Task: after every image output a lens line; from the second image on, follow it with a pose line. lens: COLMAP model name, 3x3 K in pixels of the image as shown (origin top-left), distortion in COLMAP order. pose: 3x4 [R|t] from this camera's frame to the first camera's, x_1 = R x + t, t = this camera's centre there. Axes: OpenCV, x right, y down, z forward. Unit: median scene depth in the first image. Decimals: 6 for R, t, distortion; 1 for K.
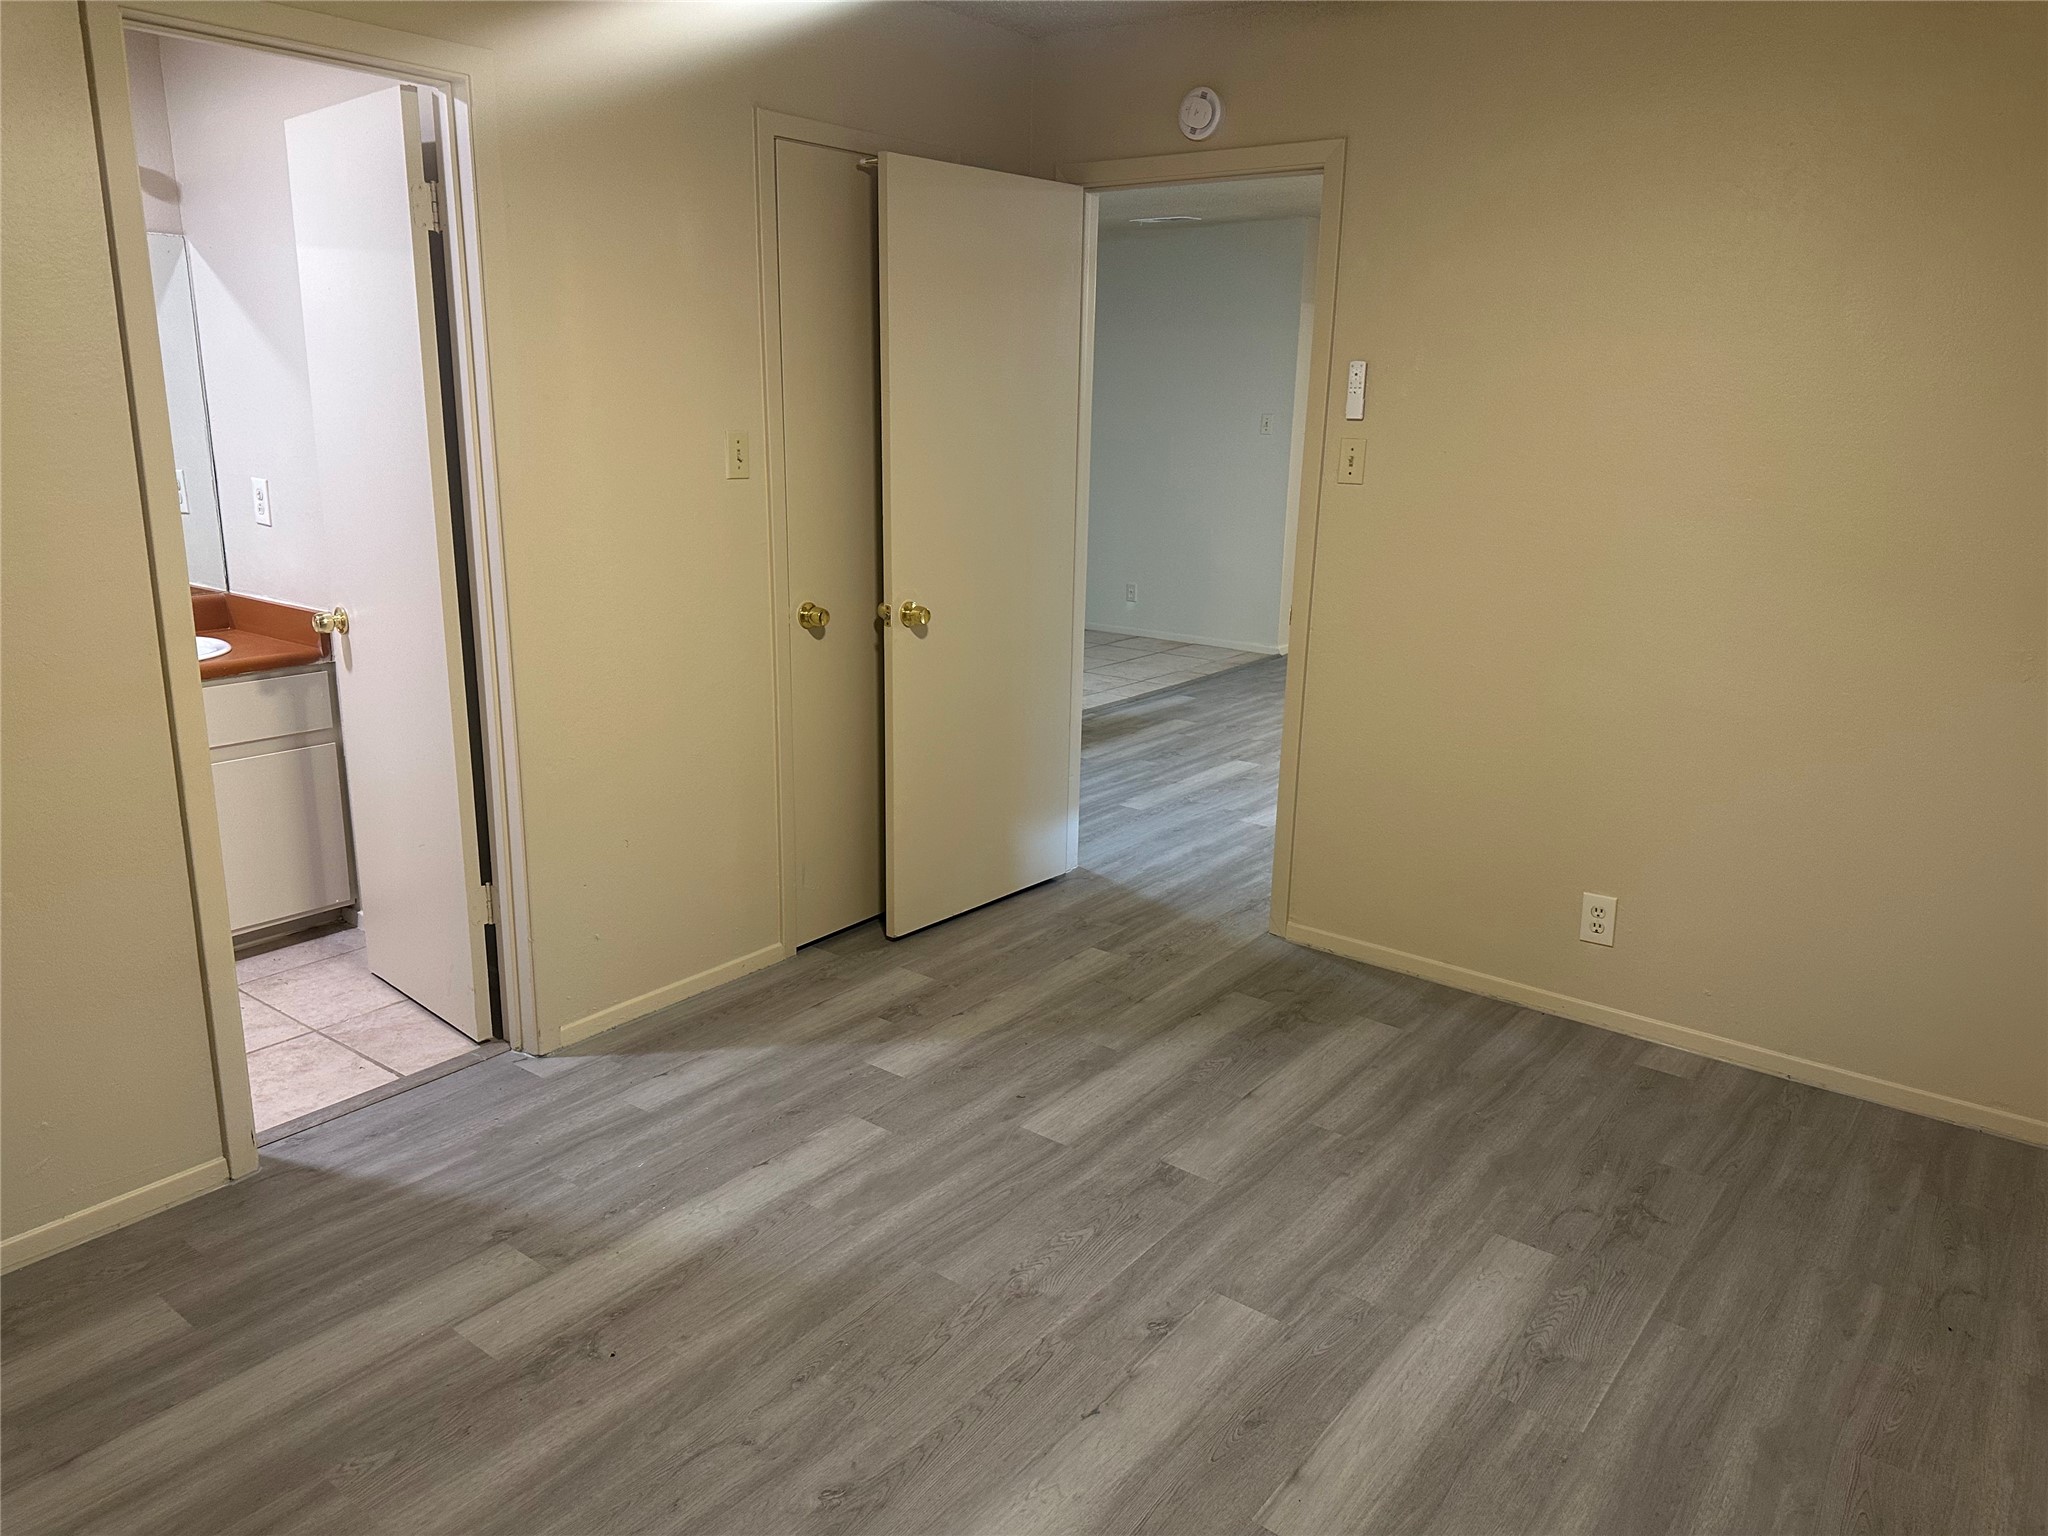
lens RADIAL K [[1464.4, 0, 1015.9], [0, 1464.4, 768.7], [0, 0, 1]] dist [0.035171, -0.044956]
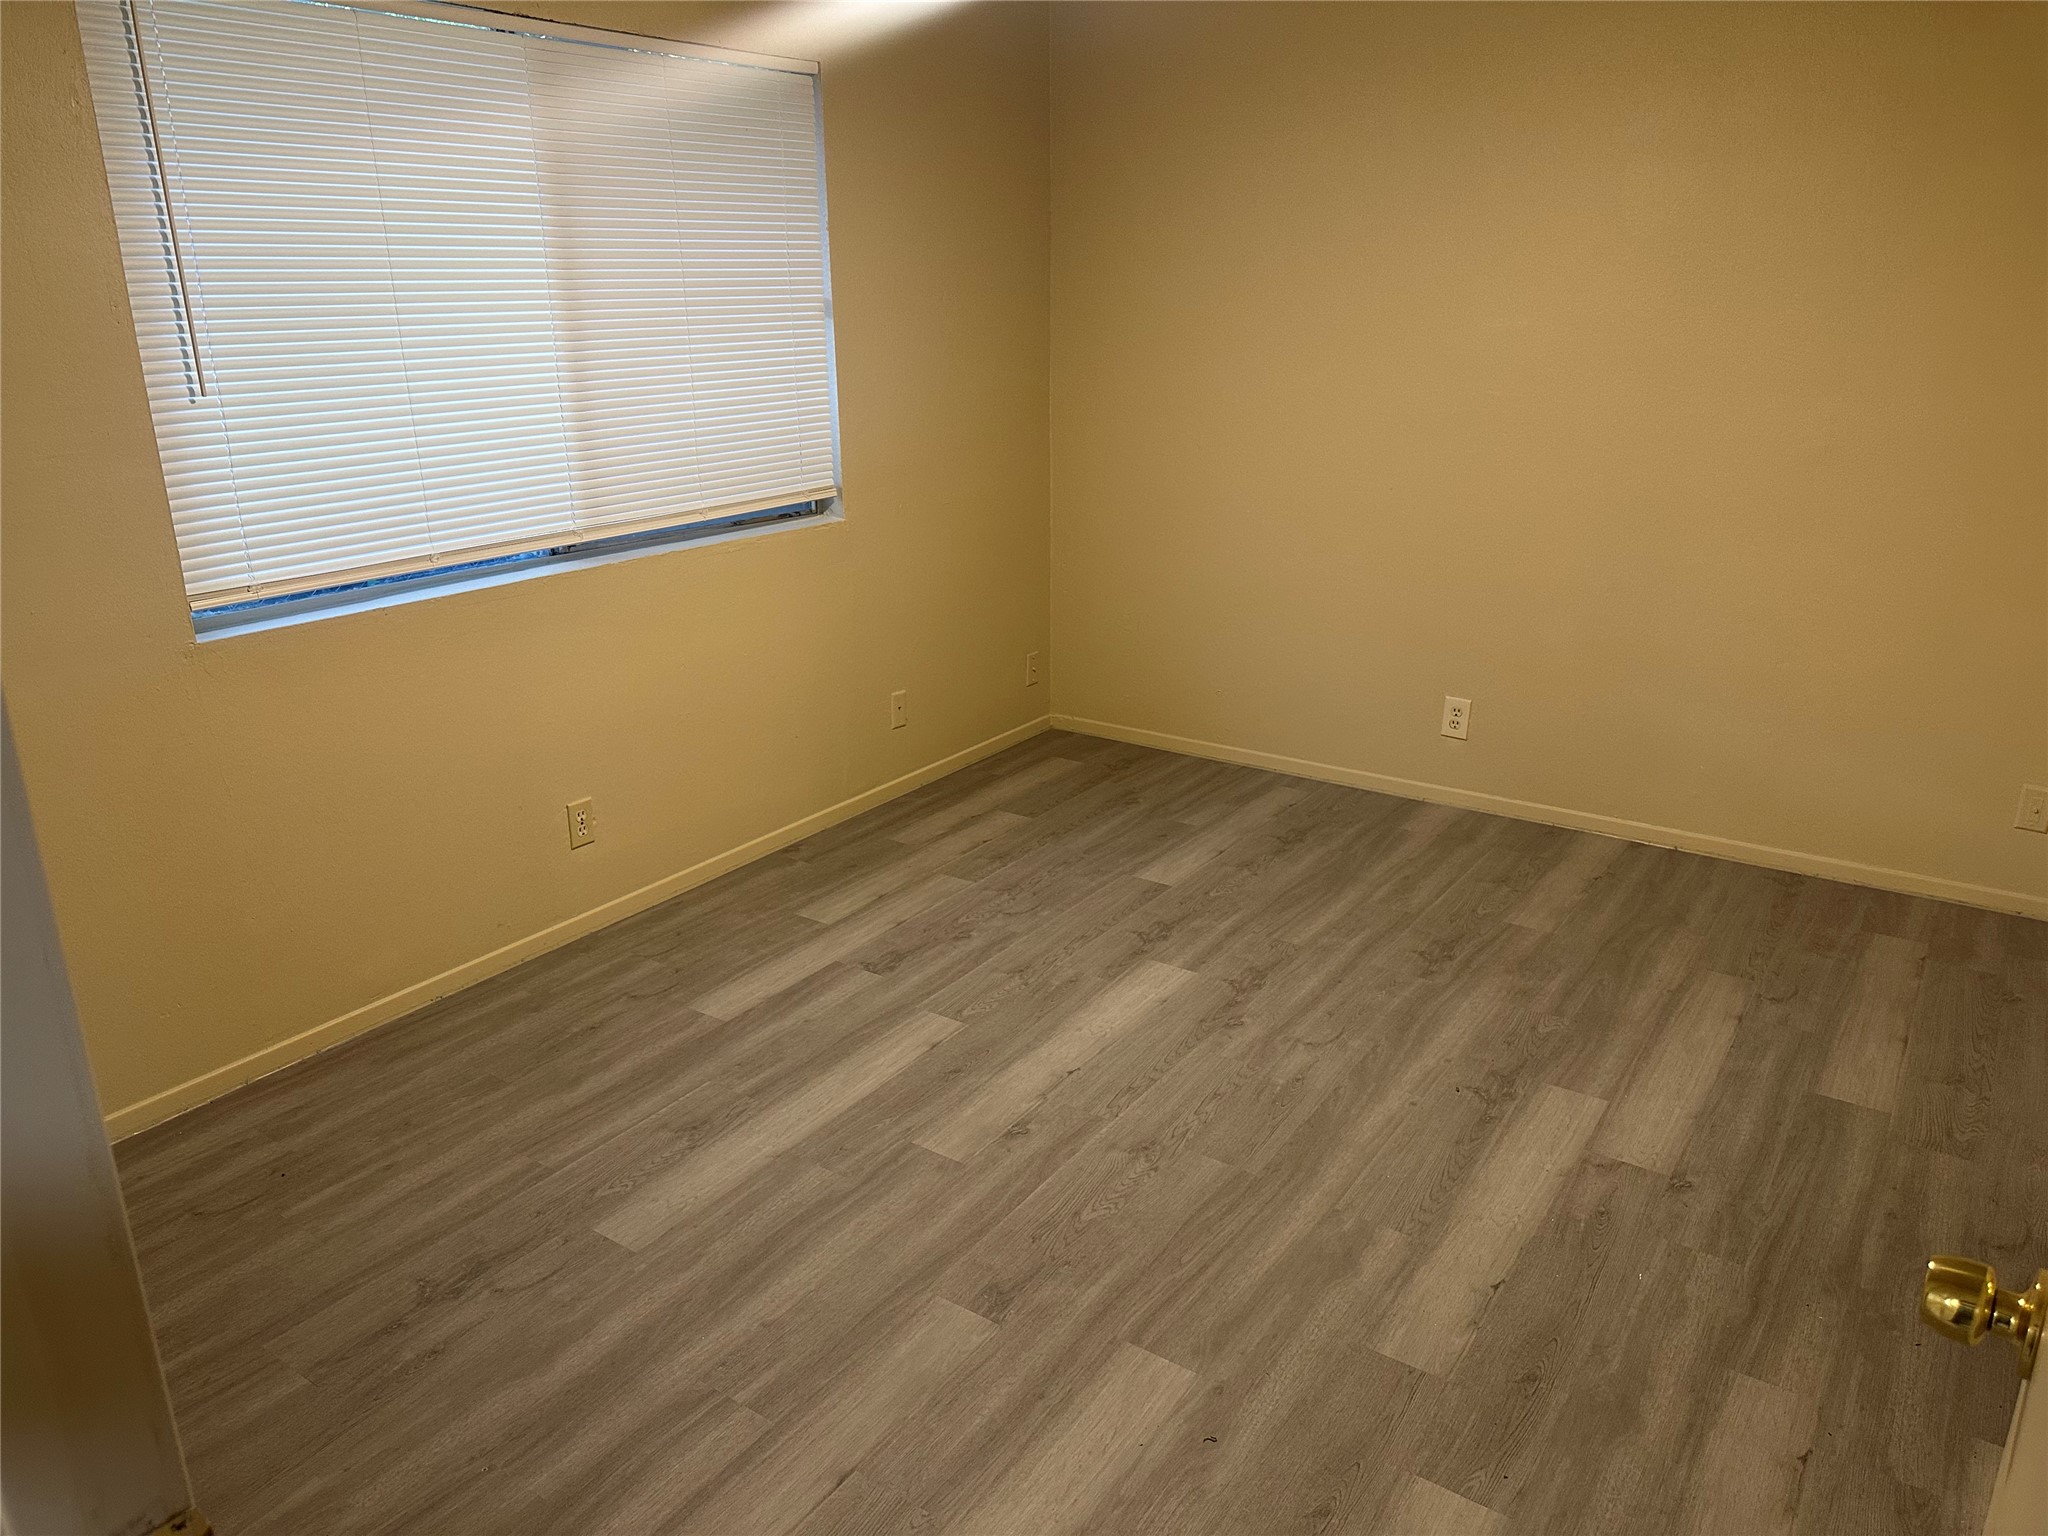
lens RADIAL K [[1464.4, 0, 1024.1], [0, 1464.4, 768.9], [0, 0, 1]] dist [0.035171, -0.044956]
pose [[-0.998487, 0.005766, -0.054688, 0.140139], [-0.024733, 0.841130, 0.540268, -0.433771], [0.049115, 0.540803, -0.839714, 1.647034]]
